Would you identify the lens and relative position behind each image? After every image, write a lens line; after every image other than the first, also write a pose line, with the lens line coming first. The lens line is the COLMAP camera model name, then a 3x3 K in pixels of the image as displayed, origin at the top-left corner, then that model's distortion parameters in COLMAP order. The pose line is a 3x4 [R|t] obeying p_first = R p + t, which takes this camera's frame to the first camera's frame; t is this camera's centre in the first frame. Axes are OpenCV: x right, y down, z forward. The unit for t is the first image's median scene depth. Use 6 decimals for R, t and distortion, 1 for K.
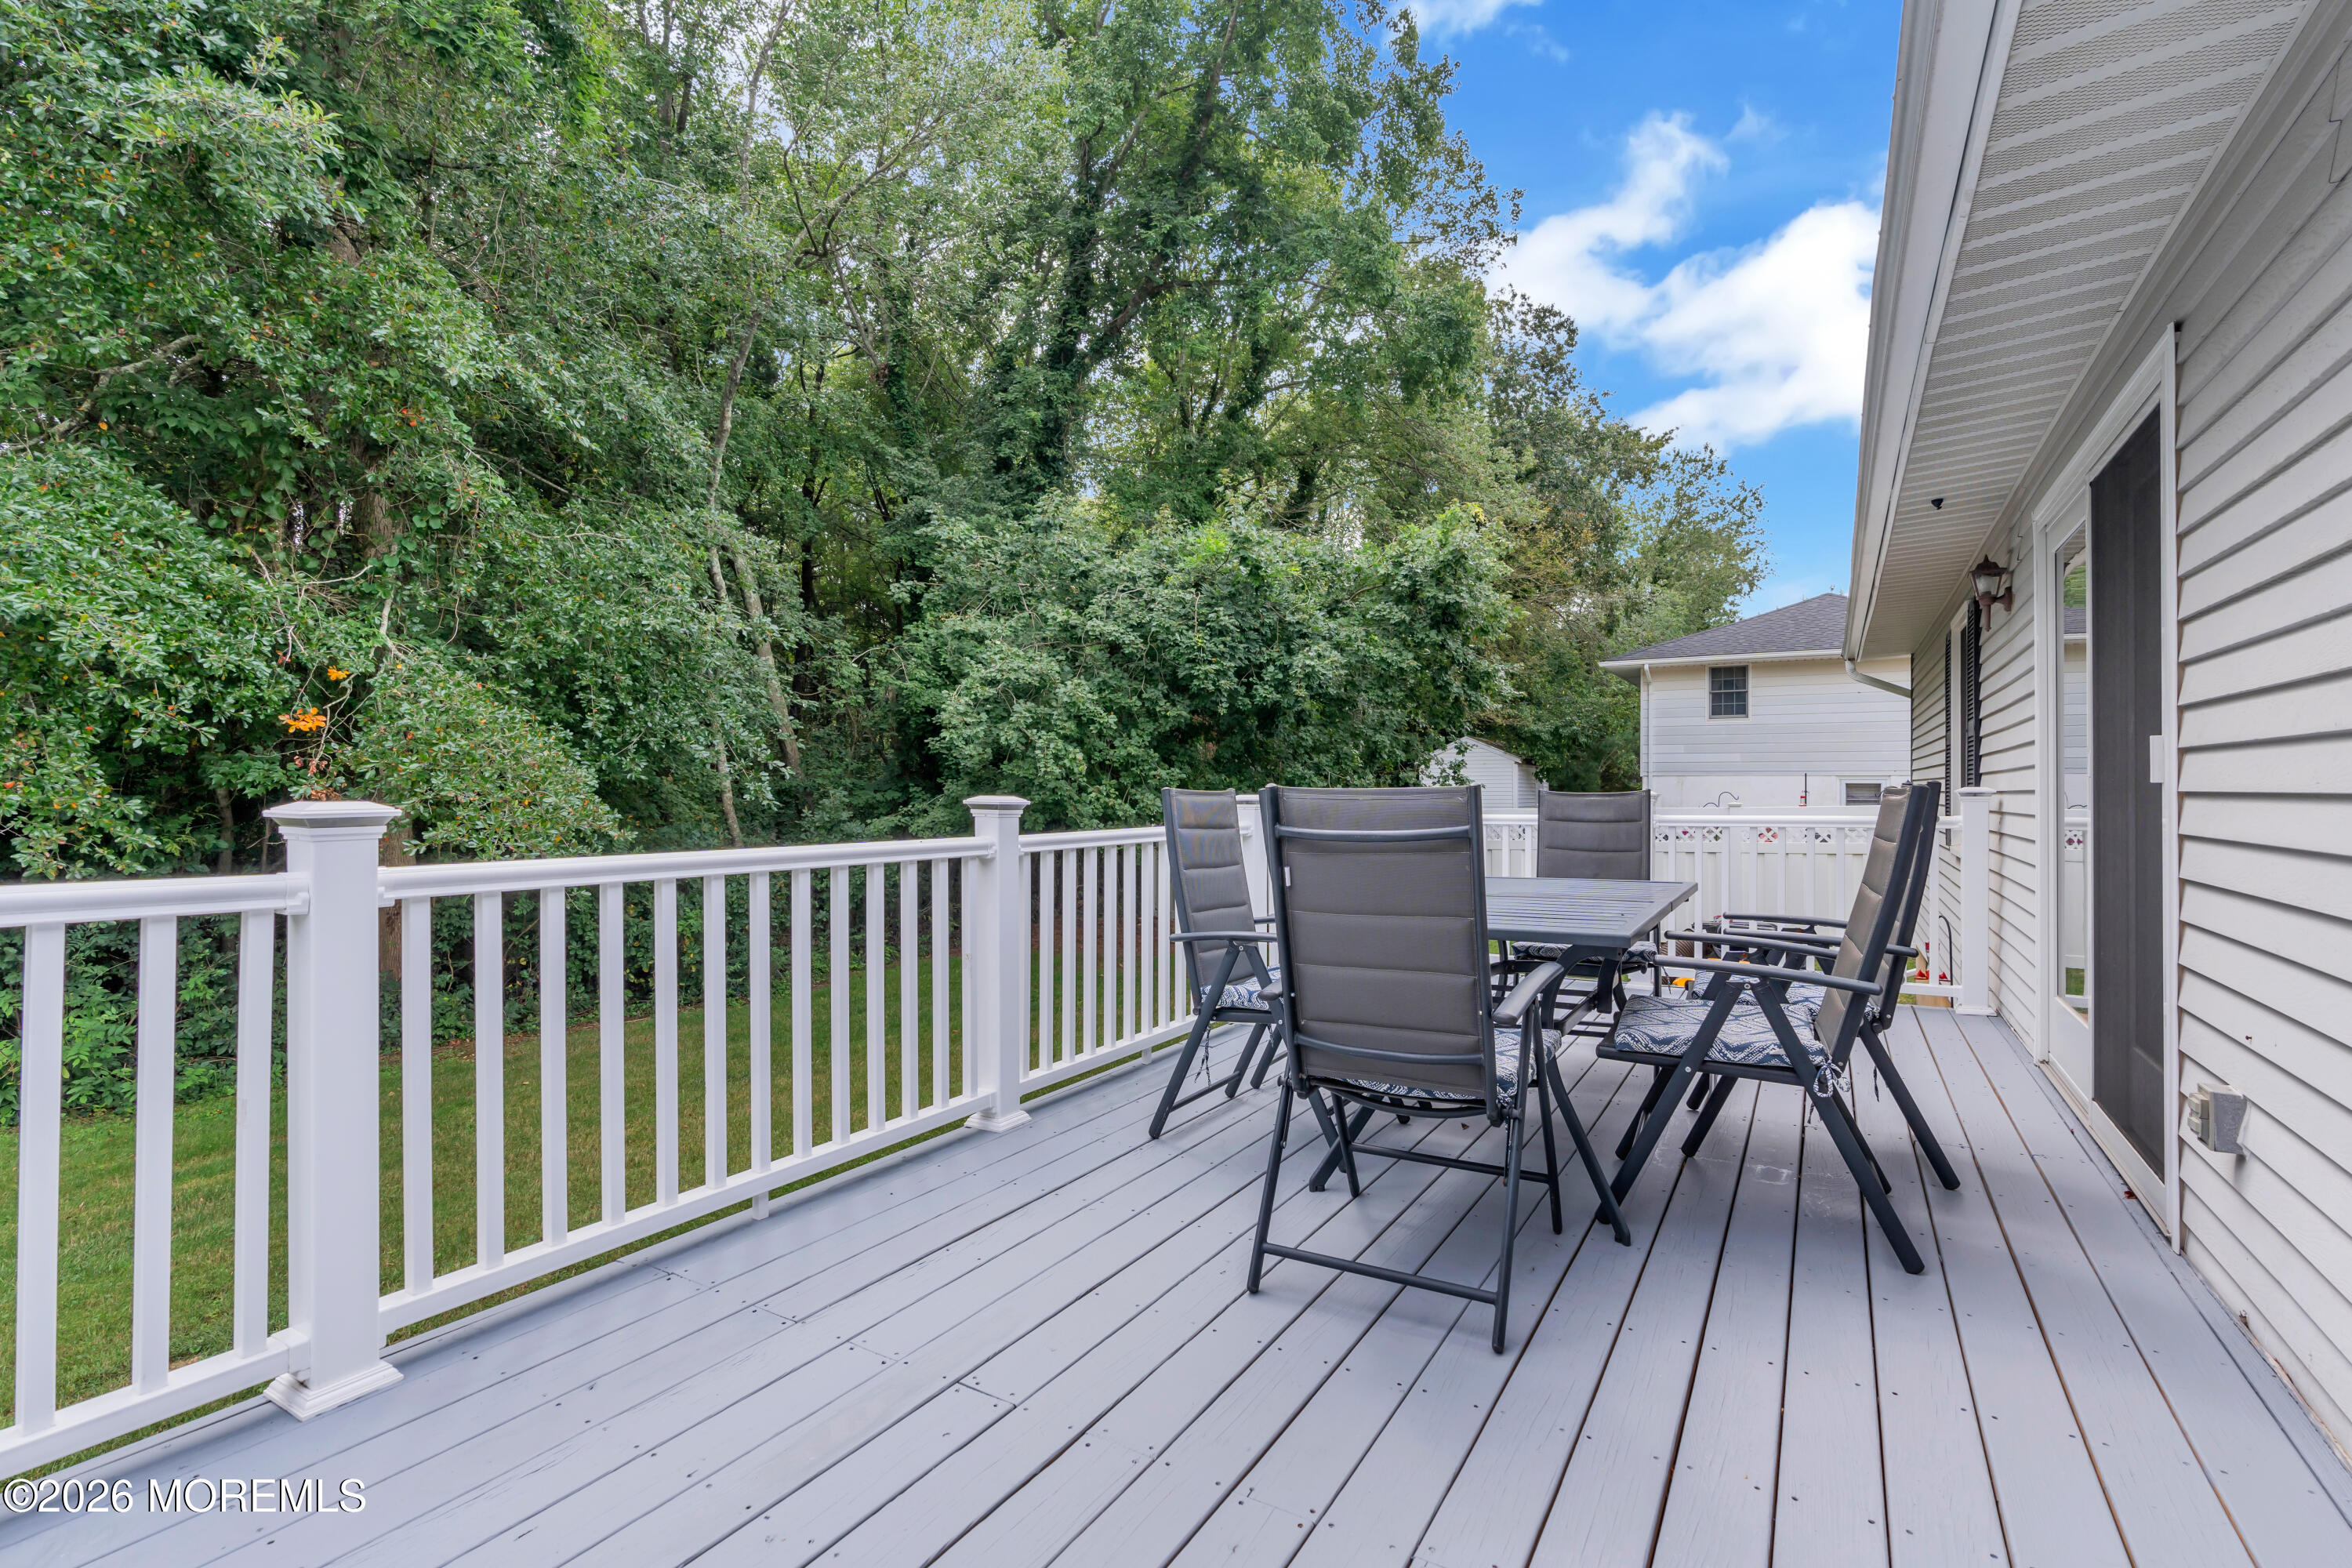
lens RADIAL K [[1066.0, 0, 1180.5], [0, 1066.0, 775.6], [0, 0, 1]] dist [-0.003720, 0.000293]
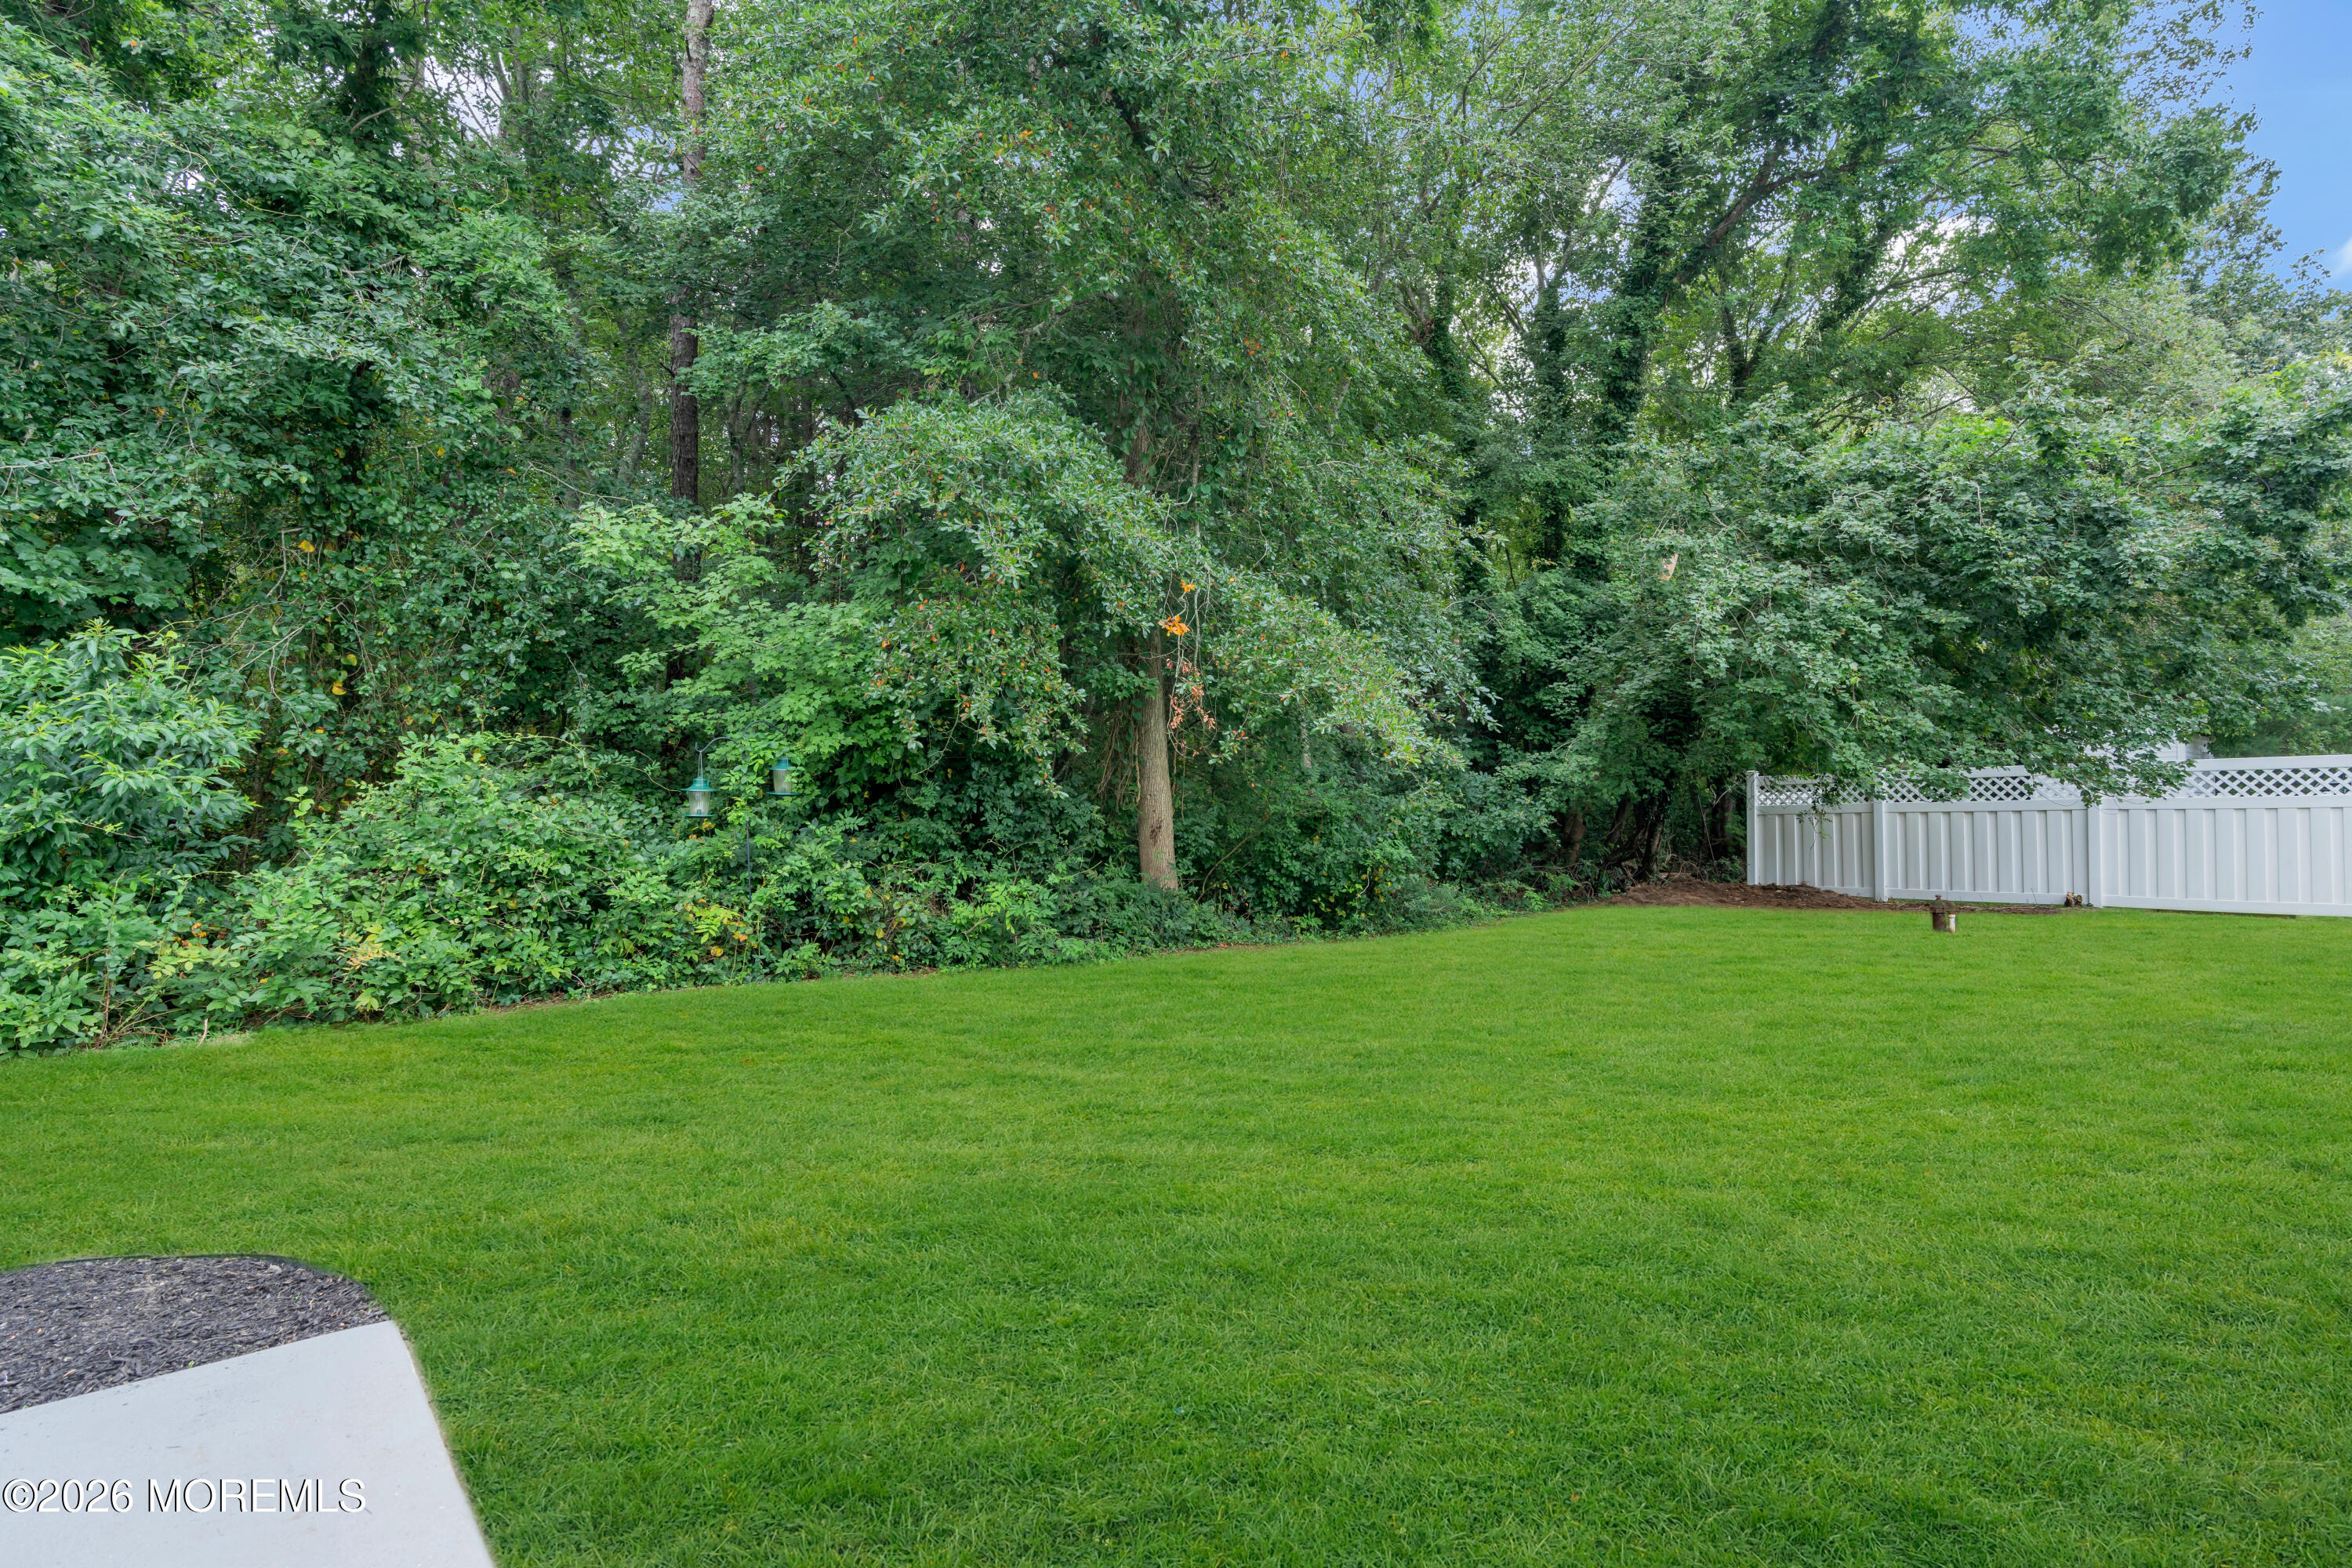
lens RADIAL K [[1115.8, 0, 1178.7], [0, 1115.8, 789.5], [0, 0, 1]] dist [-0.010202, 0.003742]
pose [[0.945238, -0.001303, -0.326378, -0.285491], [0.000987, 0.999999, -0.001134, 0.075088], [0.326379, 0.000750, 0.945239, -0.061556]]
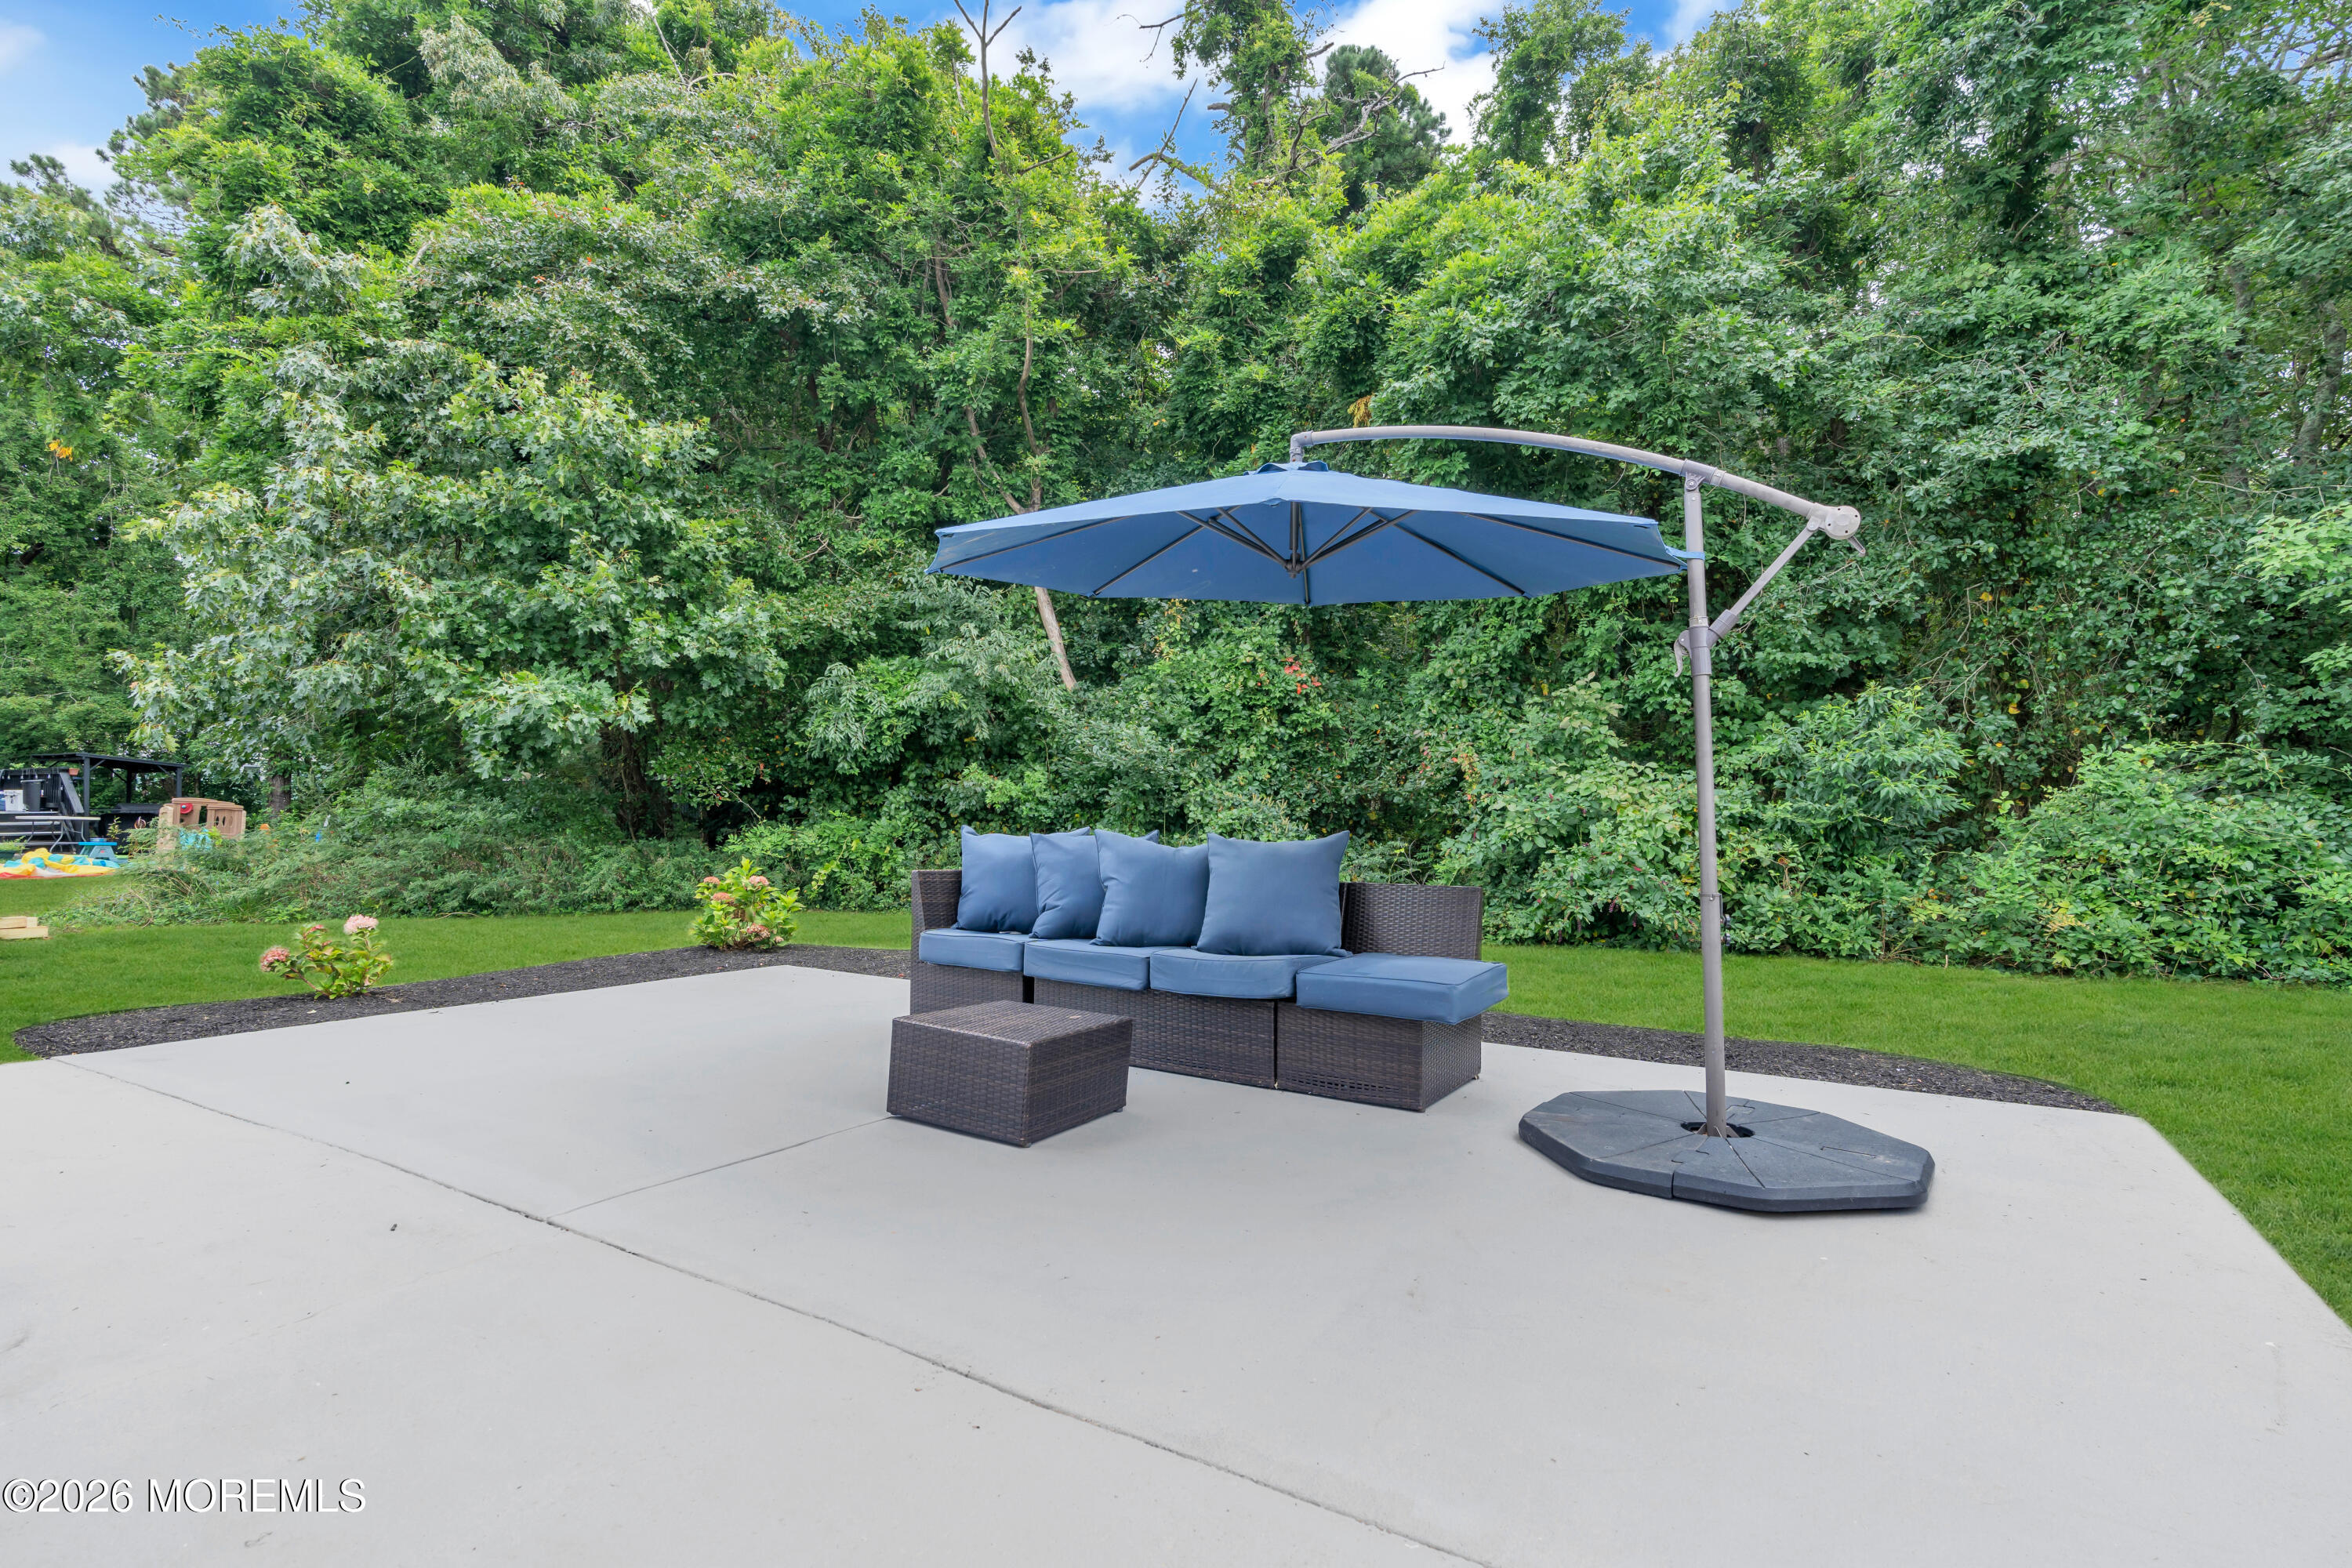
lens RADIAL K [[1115.8, 0, 1184.4], [0, 1115.8, 788.0], [0, 0, 1]] dist [-0.010202, 0.003742]
pose [[-0.017033, -0.008606, -0.999818, -0.122346], [0.010035, 0.999911, -0.008777, 0.071085], [0.999805, -0.010183, -0.016945, -0.225568]]
